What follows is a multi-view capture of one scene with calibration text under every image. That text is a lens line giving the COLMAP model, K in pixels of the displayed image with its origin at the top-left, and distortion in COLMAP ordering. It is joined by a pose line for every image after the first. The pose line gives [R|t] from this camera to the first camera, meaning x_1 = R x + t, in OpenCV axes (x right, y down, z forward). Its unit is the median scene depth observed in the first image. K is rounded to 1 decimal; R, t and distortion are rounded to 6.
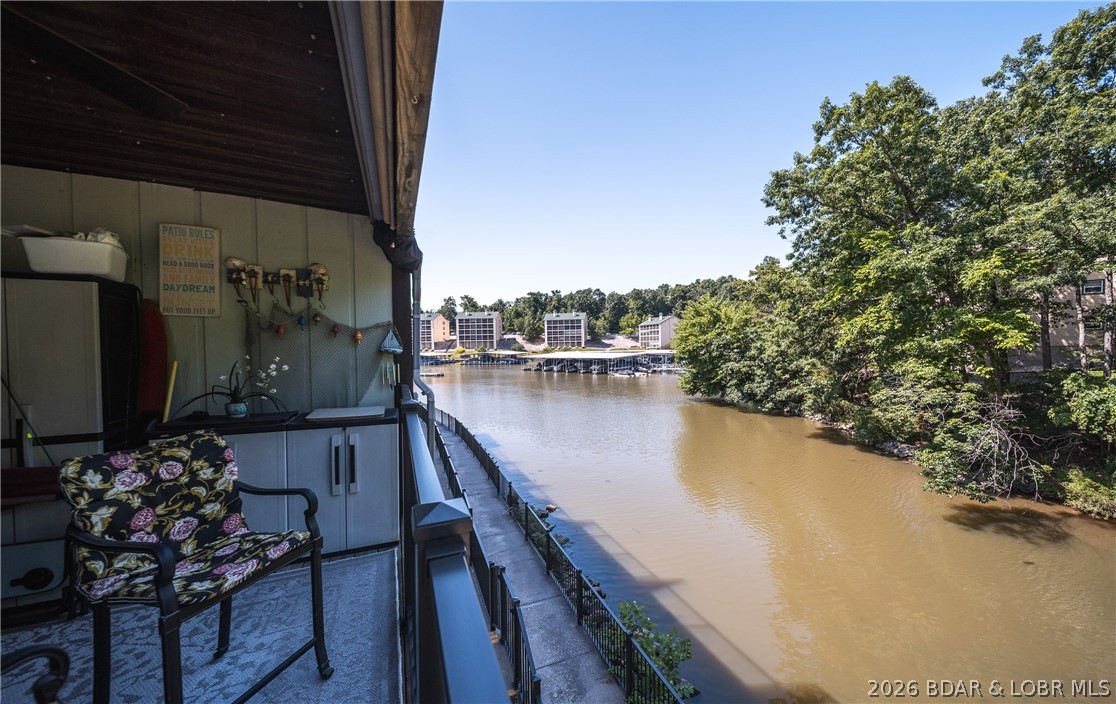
lens RADIAL K [[390.4, 0, 562.4], [0, 390.4, 356.5], [0, 0, 1]] dist [0.000316, -0.001232]
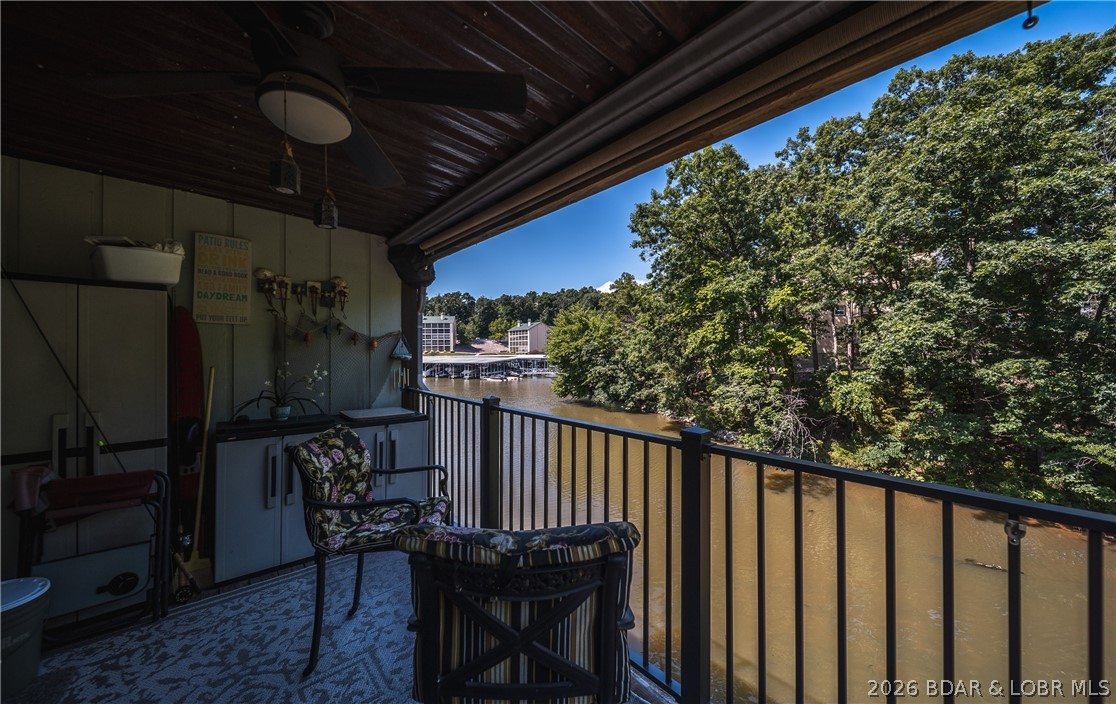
lens RADIAL K [[390.4, 0, 547.5], [0, 390.4, 348.9], [0, 0, 1]] dist [0.000316, -0.001232]
pose [[0.955826, 0.007344, 0.293842, -0.370162], [0.001878, 0.999515, -0.031088, -0.002993], [-0.293928, 0.030267, 0.955348, -0.192155]]
